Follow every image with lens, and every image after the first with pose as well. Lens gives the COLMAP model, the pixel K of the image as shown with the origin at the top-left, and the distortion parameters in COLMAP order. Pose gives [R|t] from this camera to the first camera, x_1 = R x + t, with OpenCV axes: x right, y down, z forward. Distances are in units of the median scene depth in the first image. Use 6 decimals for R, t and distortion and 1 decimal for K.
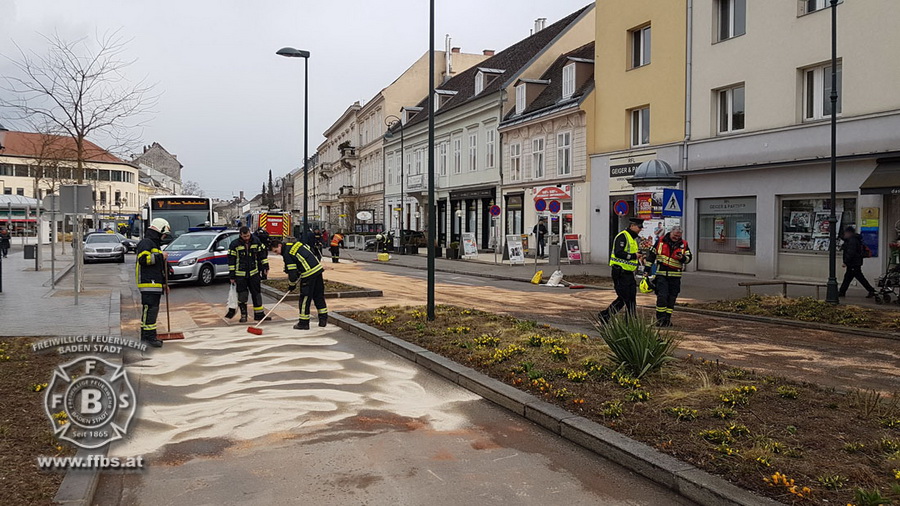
lens RADIAL K [[701.3, 0, 447.4], [0, 701.3, 246.2], [0, 0, 1]] dist [0.006849, -0.025361]
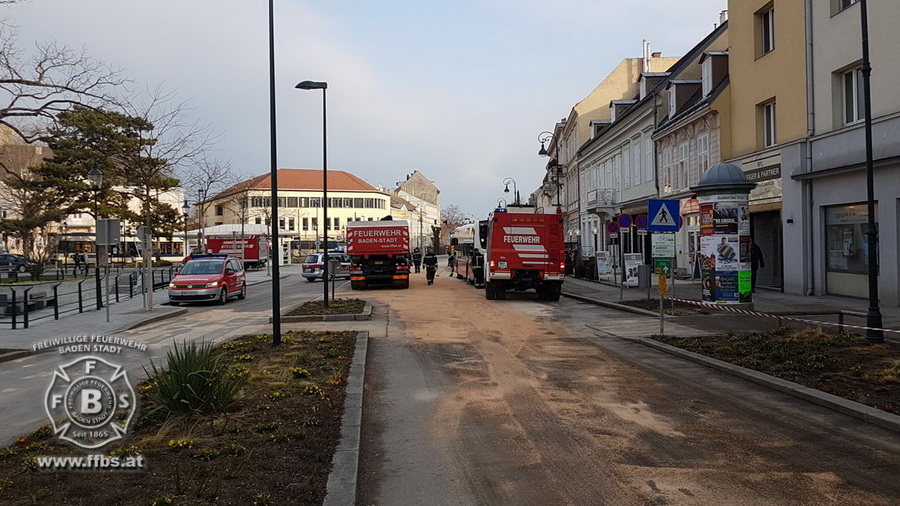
lens RADIAL K [[701.3, 0, 445.7], [0, 701.3, 248.9], [0, 0, 1]] dist [0.006849, -0.025361]
pose [[0.925709, -0.017779, -0.377819, 0.150148], [0.009631, 0.999679, -0.023445, -0.001881], [0.378115, 0.018065, 0.925583, 0.046085]]
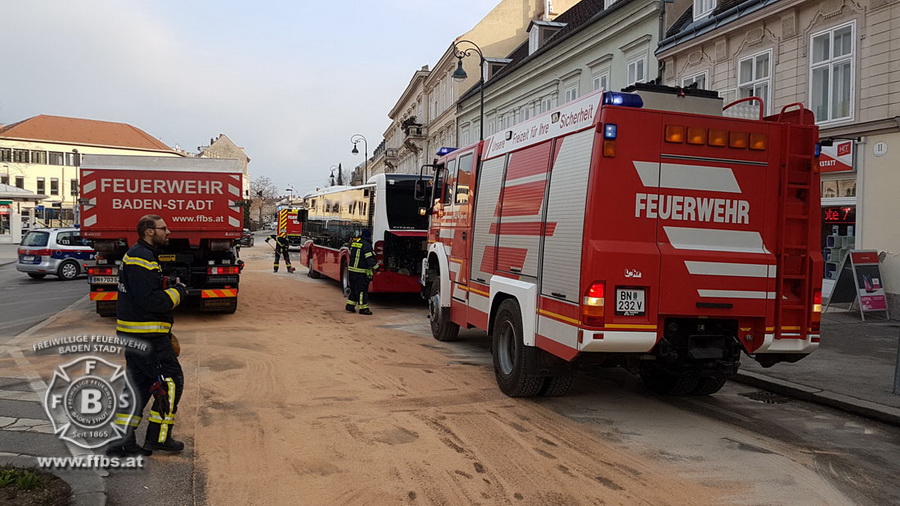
lens RADIAL K [[701.3, 0, 440.0], [0, 701.3, 260.6], [0, 0, 1]] dist [0.006849, -0.025361]
pose [[0.992394, 0.018270, -0.121742, -0.023829], [-0.015654, 0.999626, 0.022409, -0.012075], [0.122106, -0.020333, 0.992309, 0.386227]]
